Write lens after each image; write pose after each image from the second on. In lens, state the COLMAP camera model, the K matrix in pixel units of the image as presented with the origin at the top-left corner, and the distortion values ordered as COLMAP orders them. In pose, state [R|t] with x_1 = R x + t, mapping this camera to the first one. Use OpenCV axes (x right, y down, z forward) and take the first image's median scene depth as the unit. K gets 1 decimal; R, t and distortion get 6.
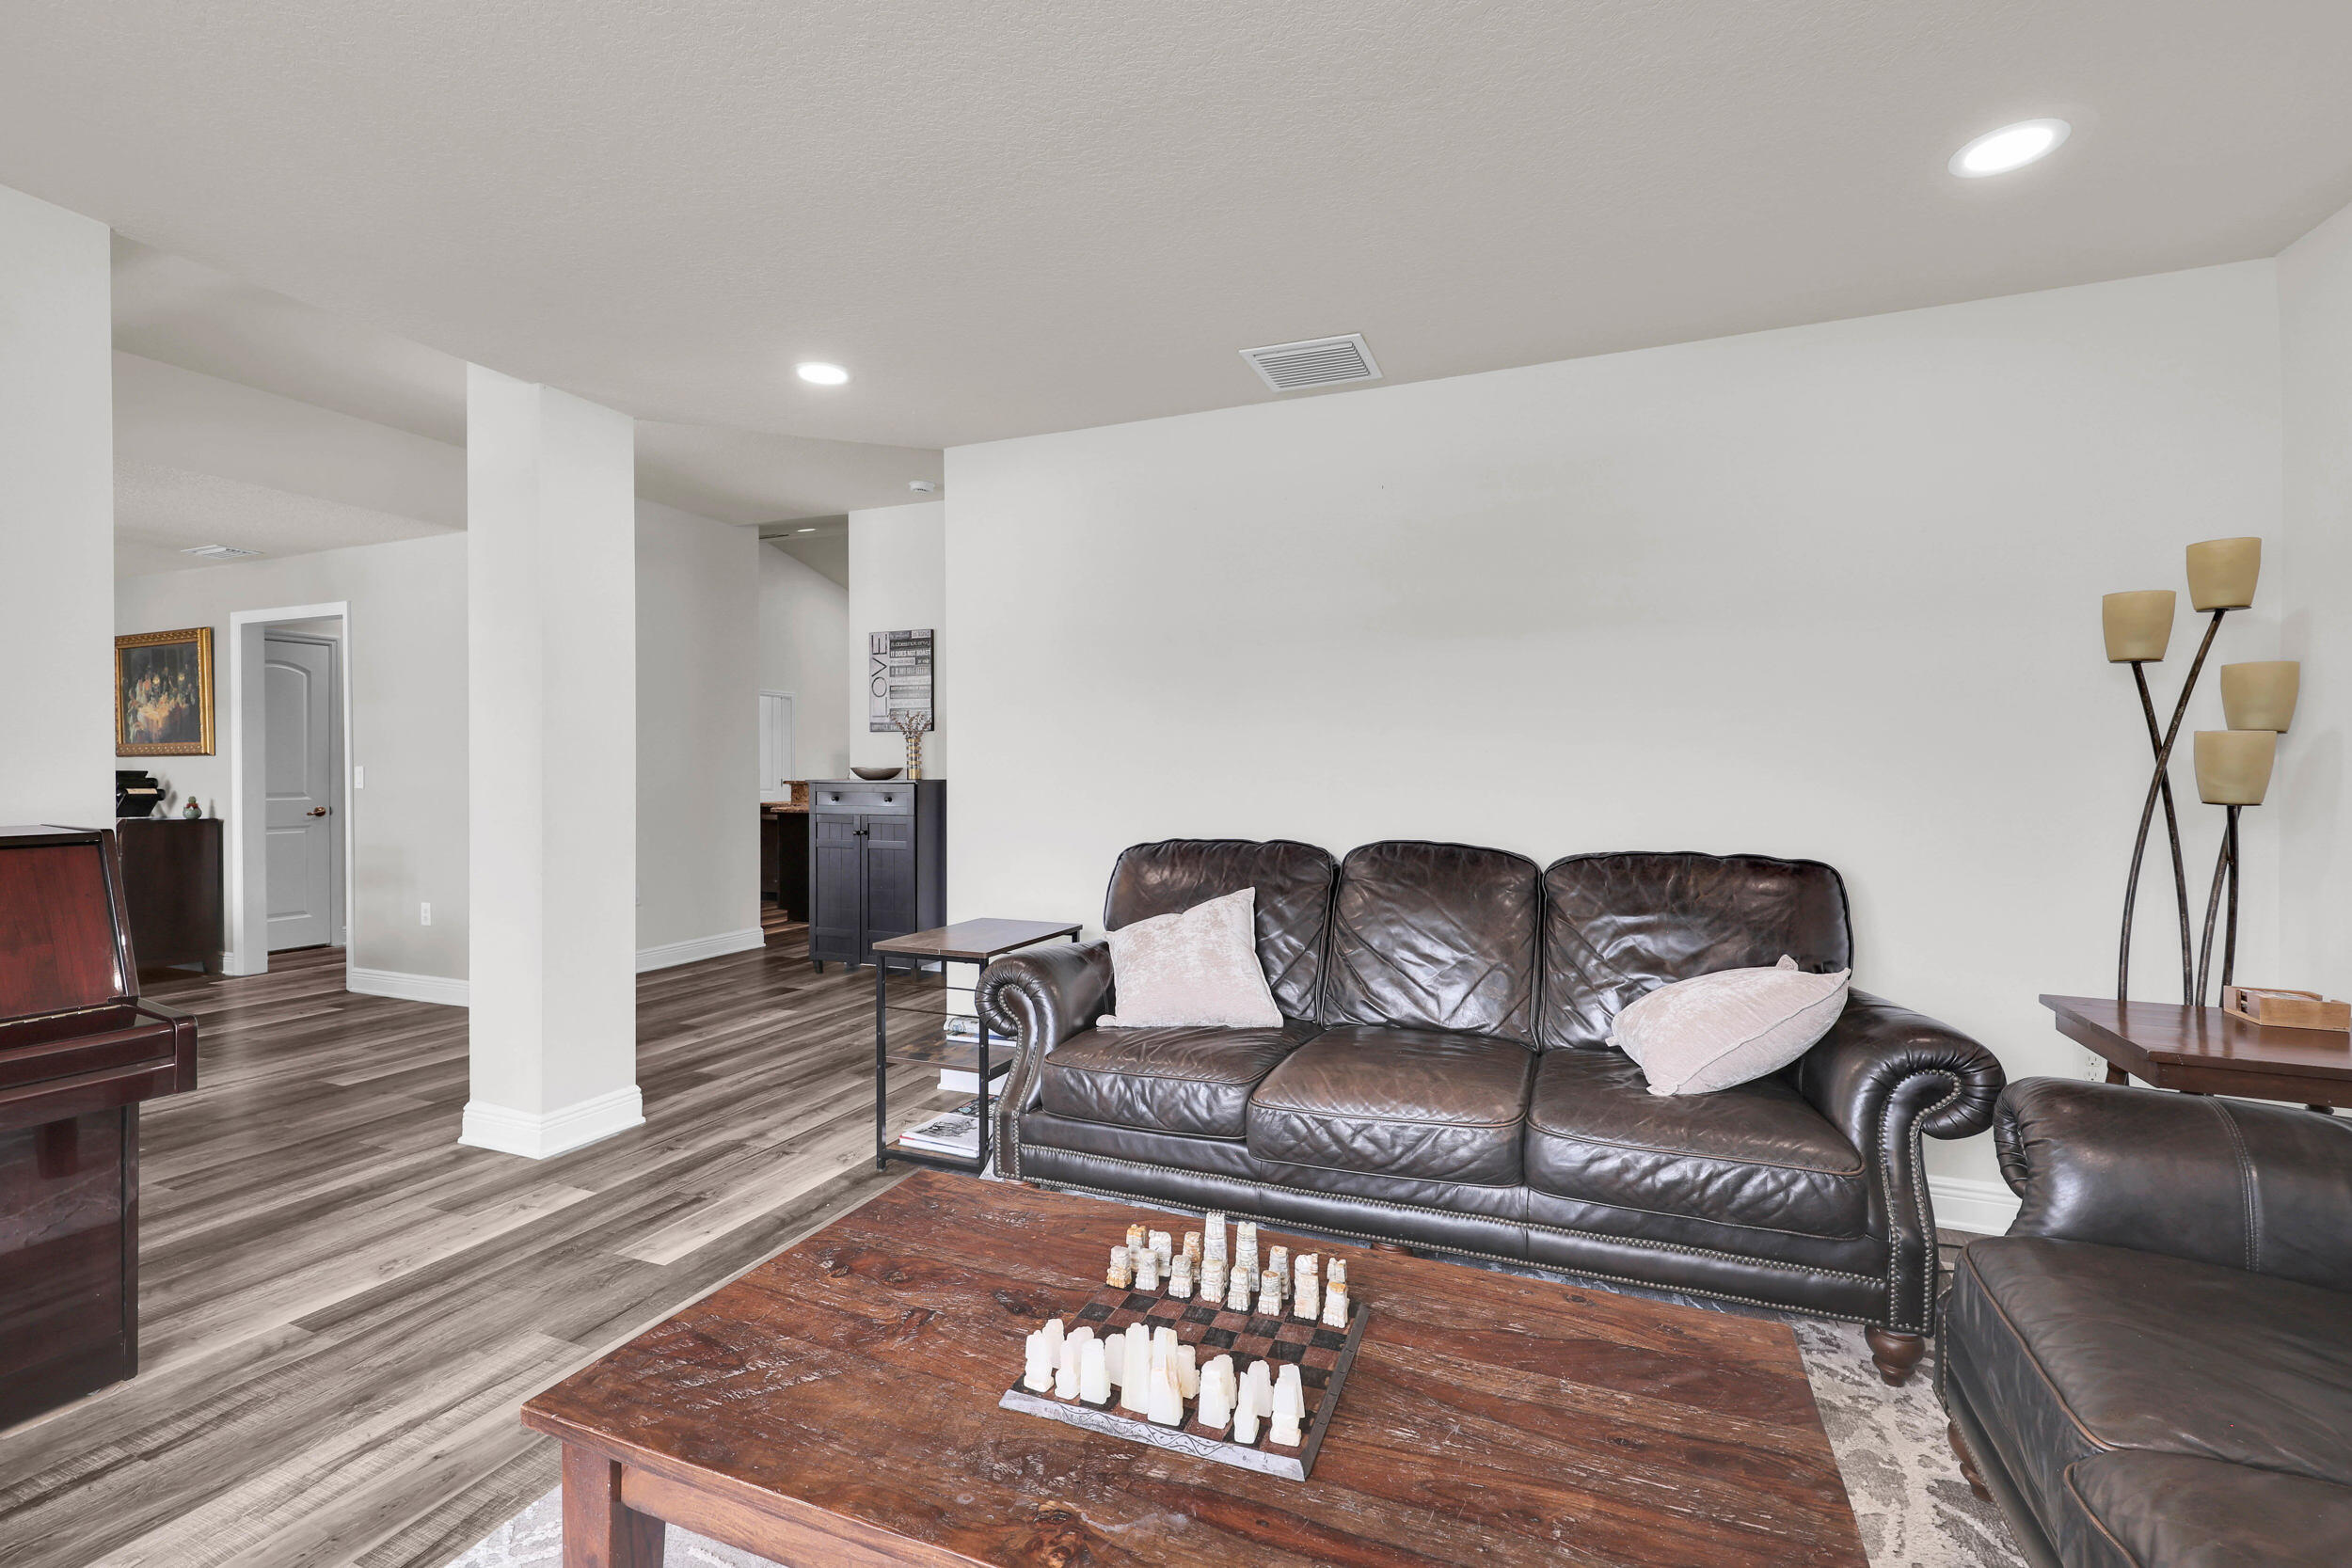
lens RADIAL K [[1034.4, 0, 1180.8], [0, 1034.4, 776.7], [0, 0, 1]] dist [-0.003804, -0.000416]
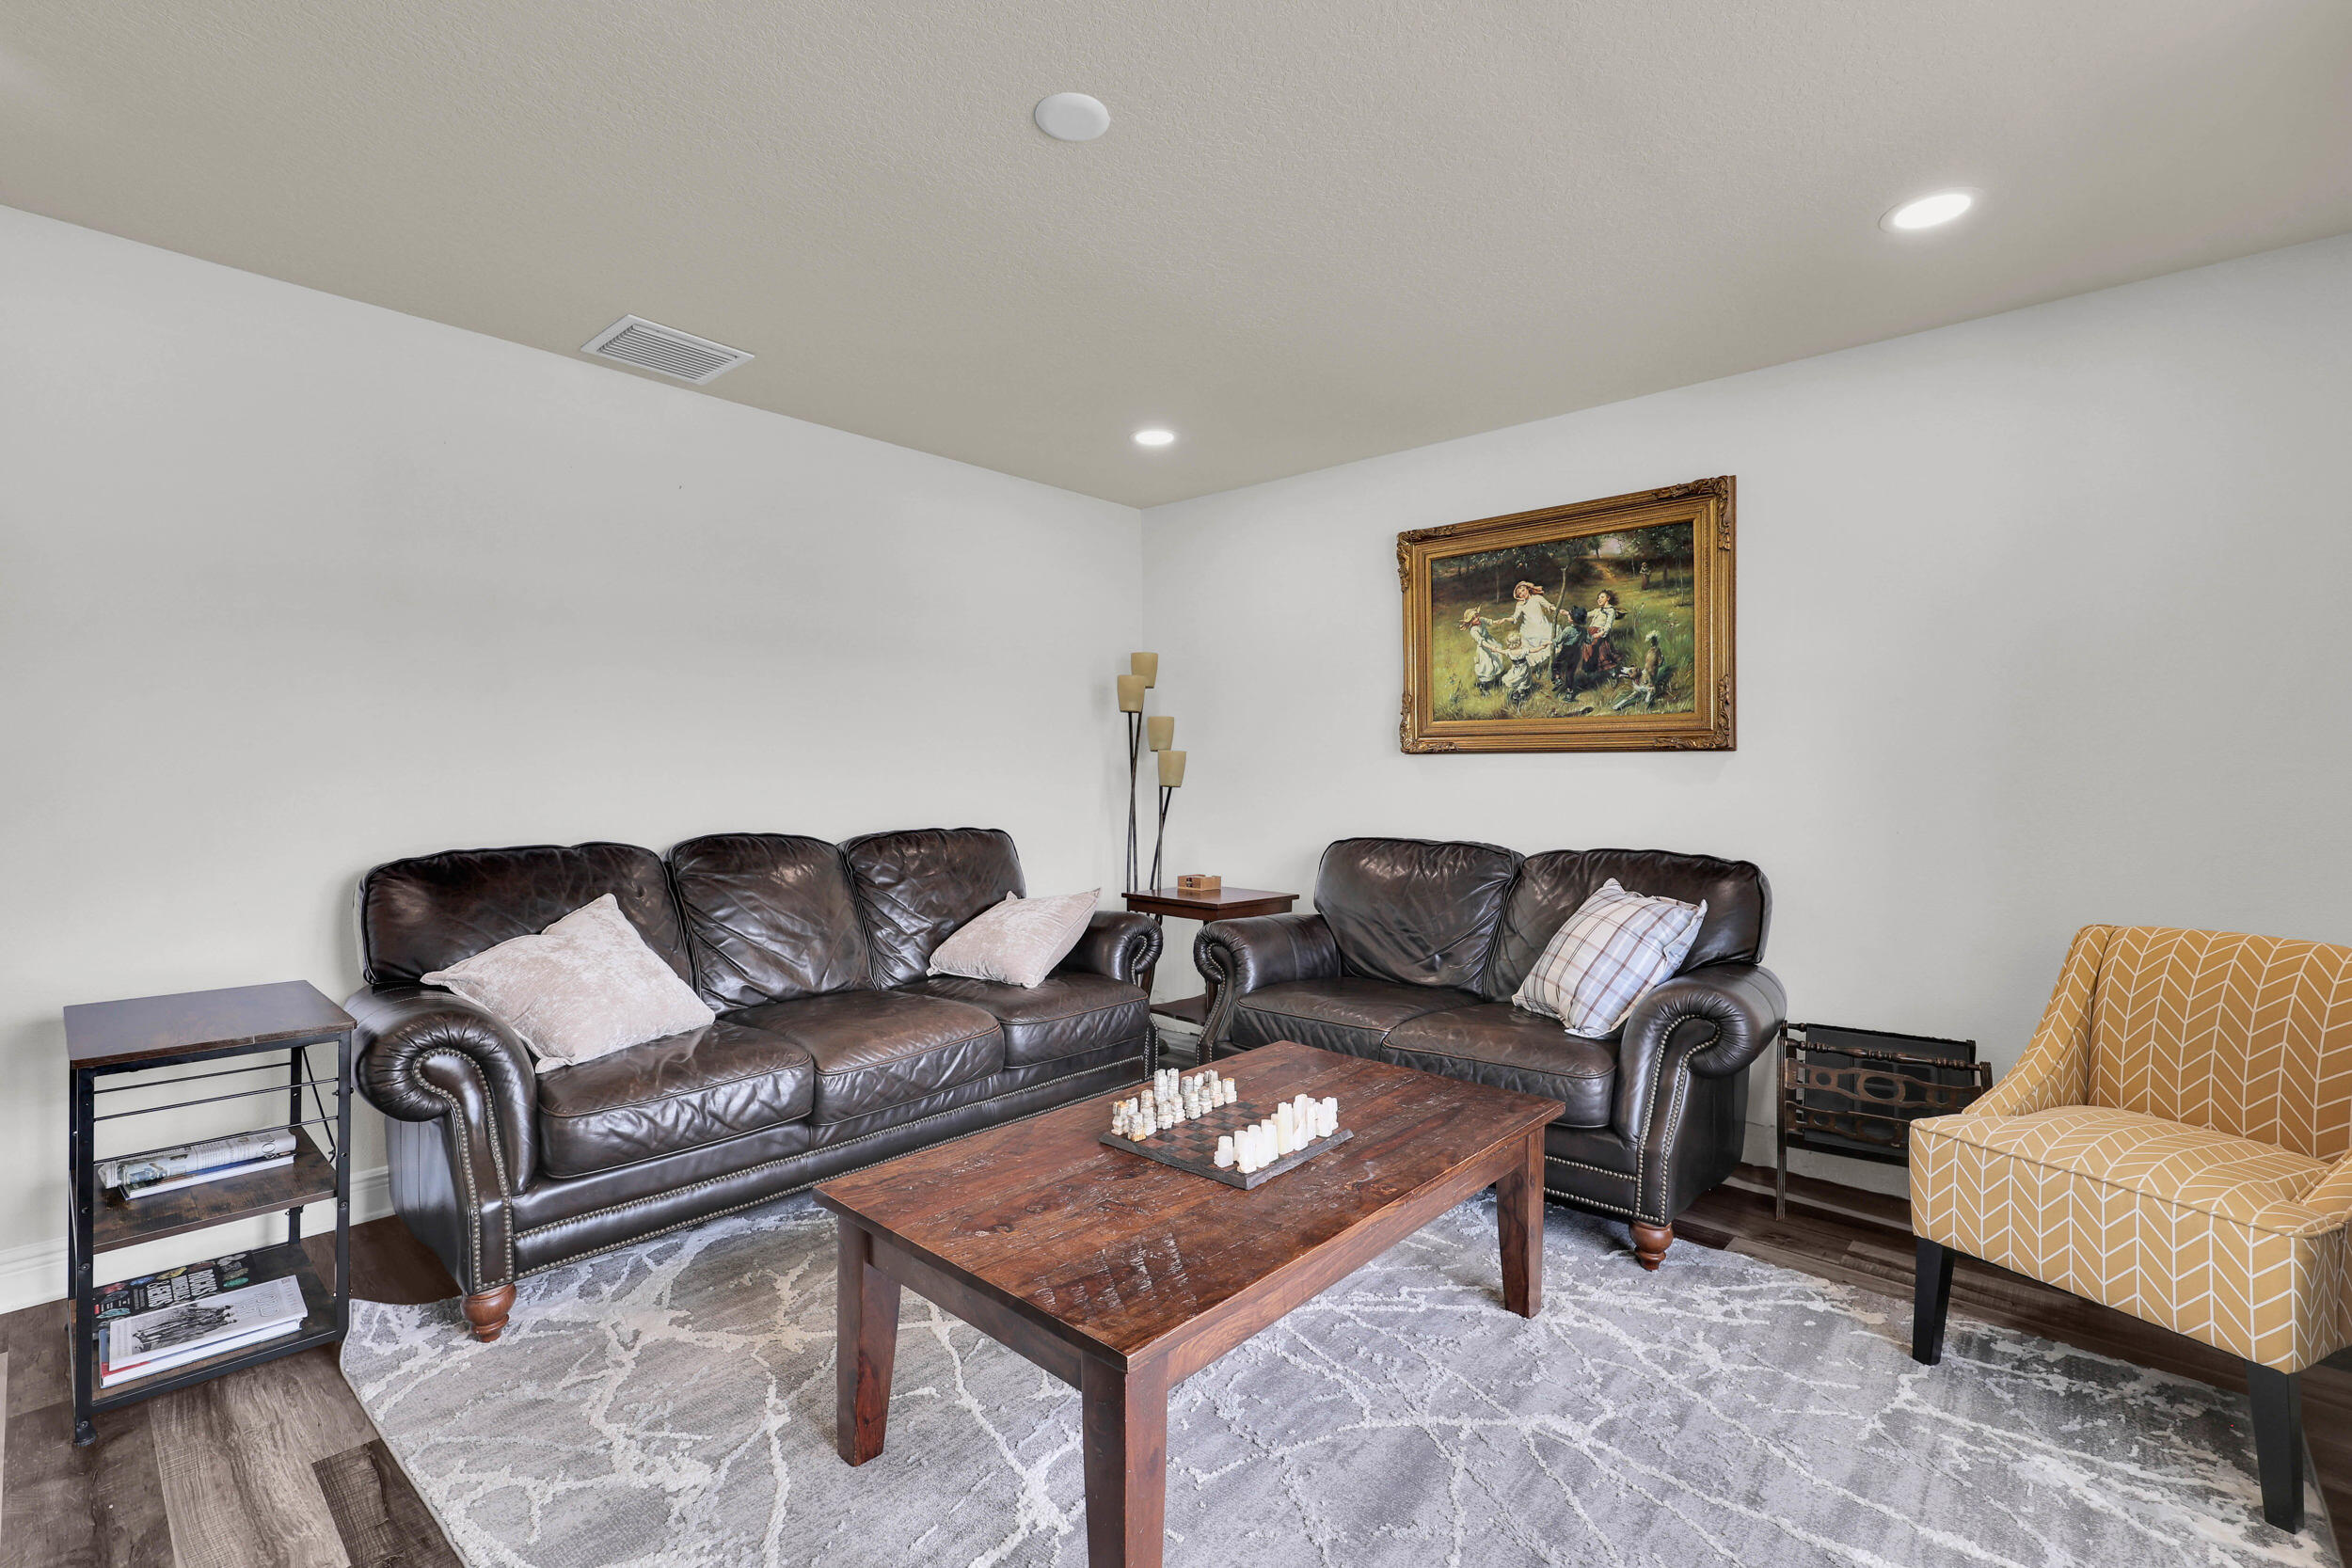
lens RADIAL K [[1034.4, 0, 1183.0], [0, 1034.4, 777.0], [0, 0, 1]] dist [-0.003804, -0.000416]
pose [[0.336040, -0.010638, 0.941788, -0.694929], [-0.009170, 0.999852, 0.014565, -0.018511], [-0.941803, -0.013530, 0.335893, 0.230053]]
